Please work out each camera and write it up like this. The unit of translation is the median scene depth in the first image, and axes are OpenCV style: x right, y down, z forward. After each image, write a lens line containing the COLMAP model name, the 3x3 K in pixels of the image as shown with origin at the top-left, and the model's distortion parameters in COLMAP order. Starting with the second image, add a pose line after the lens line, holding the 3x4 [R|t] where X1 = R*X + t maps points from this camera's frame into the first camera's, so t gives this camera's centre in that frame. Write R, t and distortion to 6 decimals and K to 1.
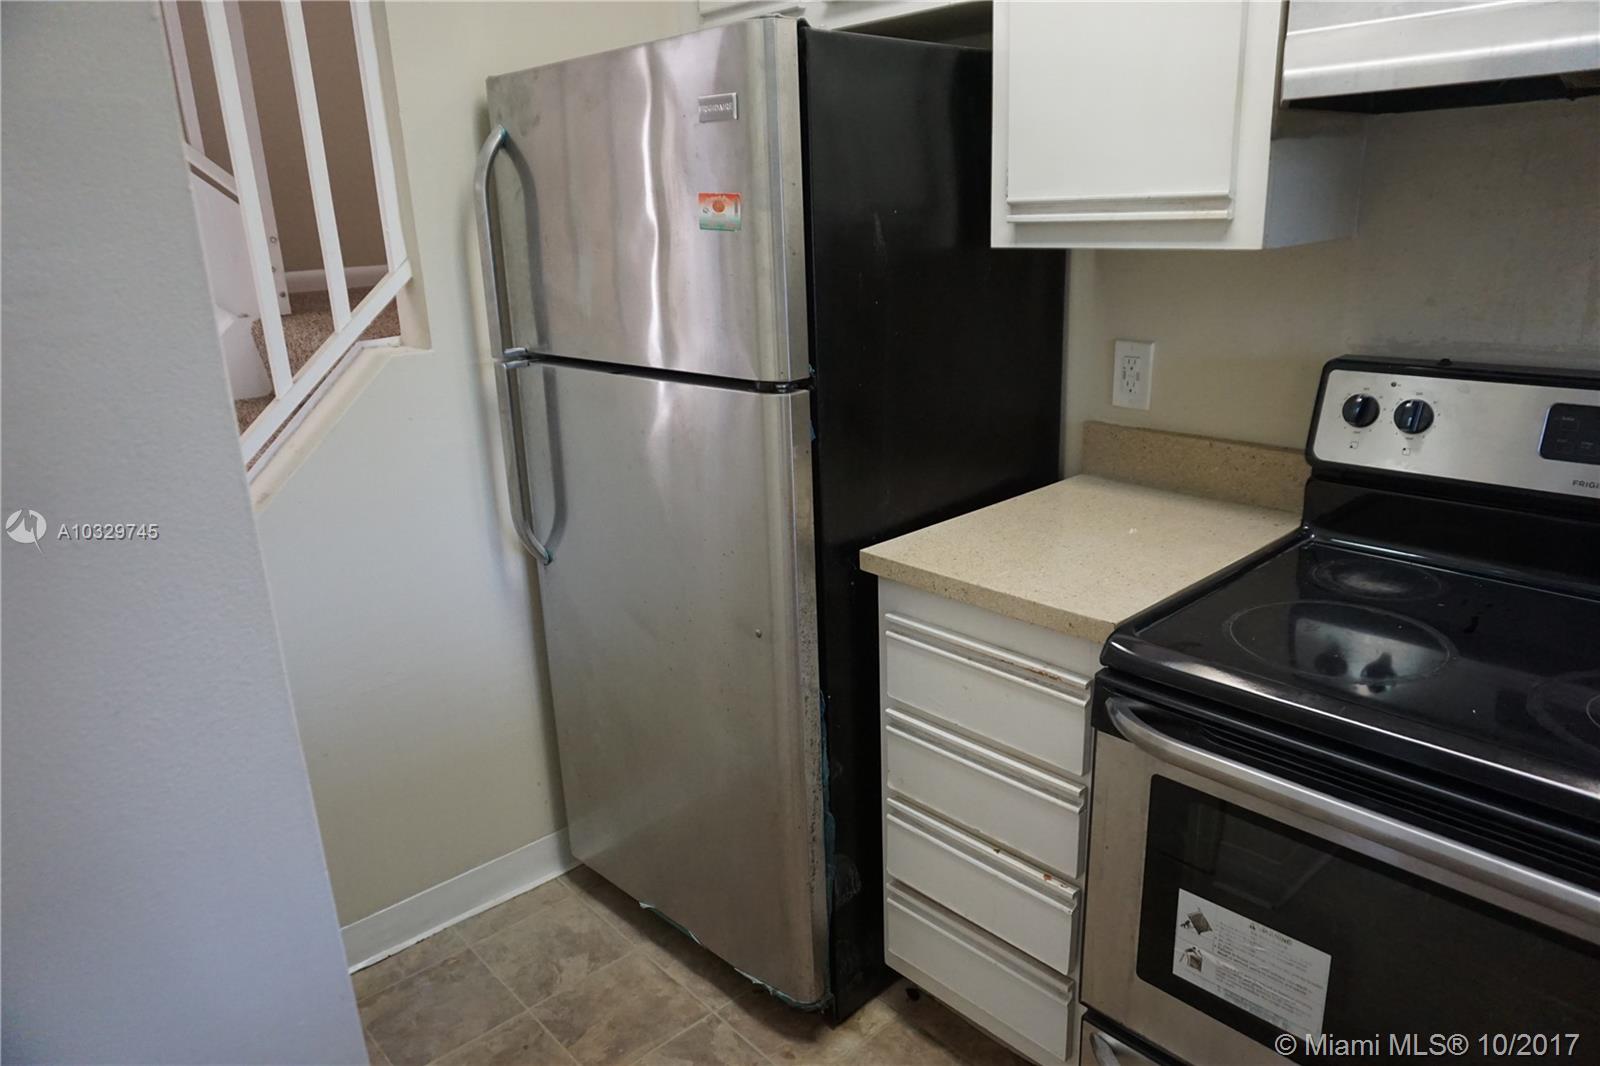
lens RADIAL K [[1073.3, 0, 794.6], [0, 1073.3, 540.6], [0, 0, 1]] dist [-0.027639, 0.002124]
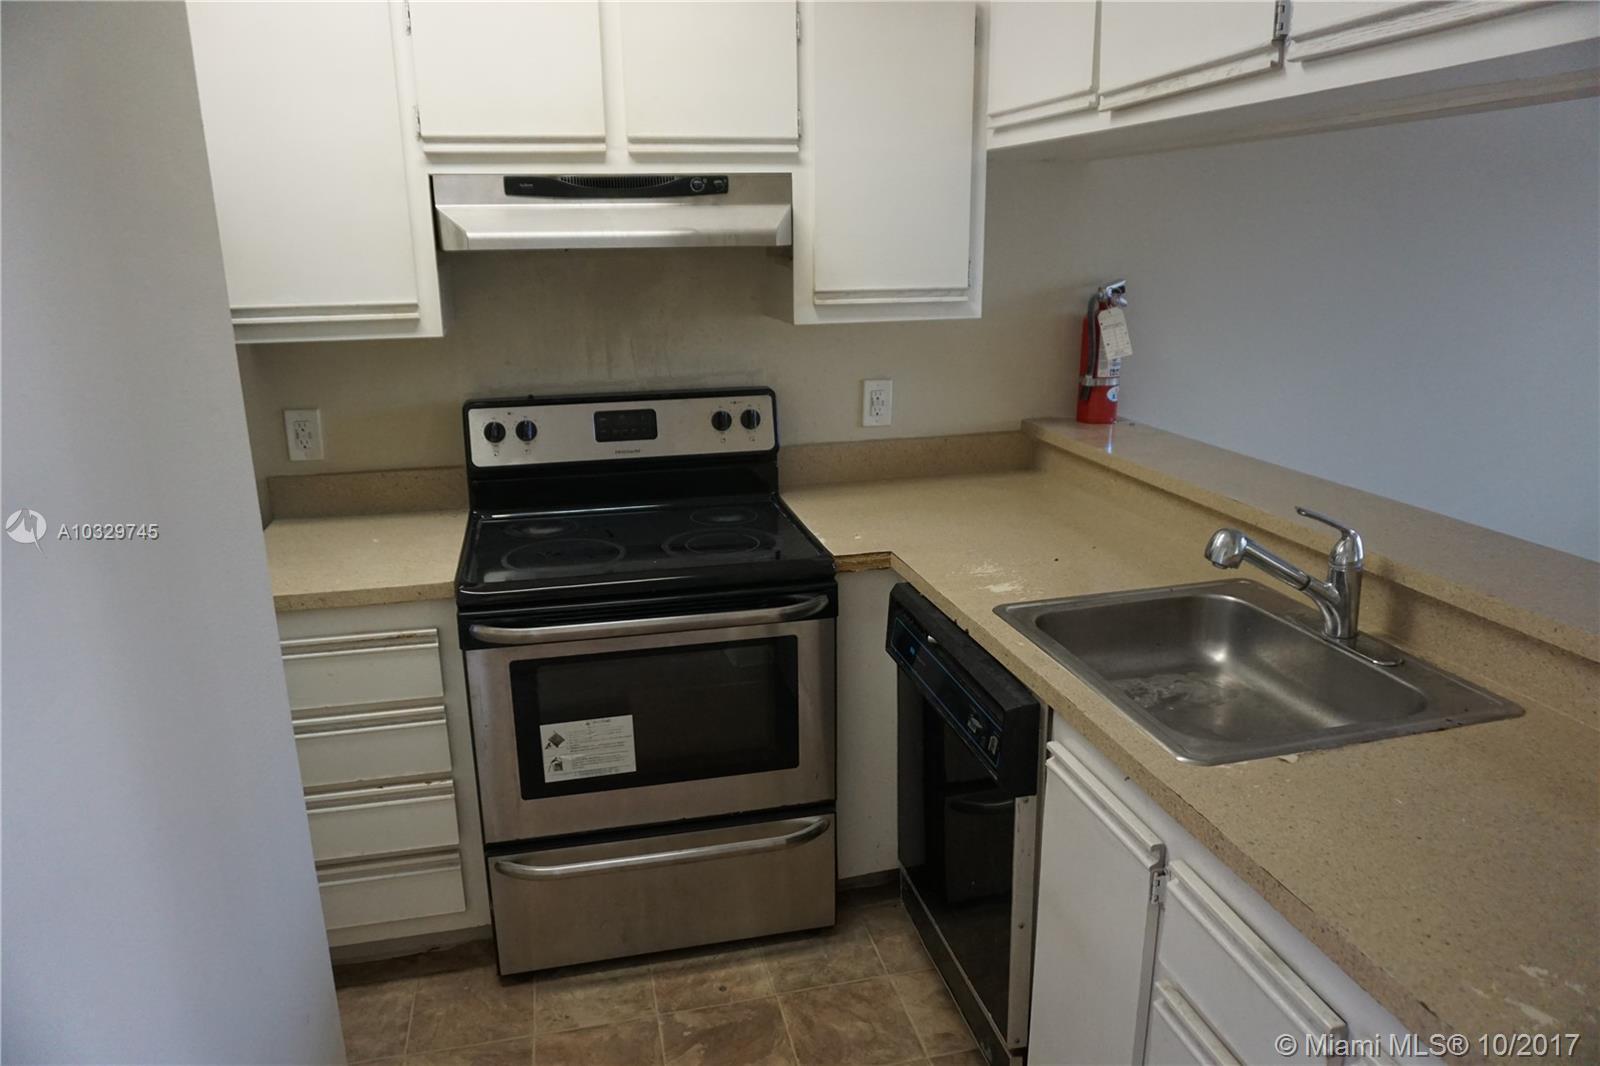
lens RADIAL K [[1073.3, 0, 803.4], [0, 1073.3, 533.2], [0, 0, 1]] dist [-0.027639, 0.002124]
pose [[0.477668, -0.195136, 0.856595, -0.696966], [0.255882, 0.963650, 0.076835, 0.020101], [-0.840451, 0.182486, 0.510237, -0.194031]]
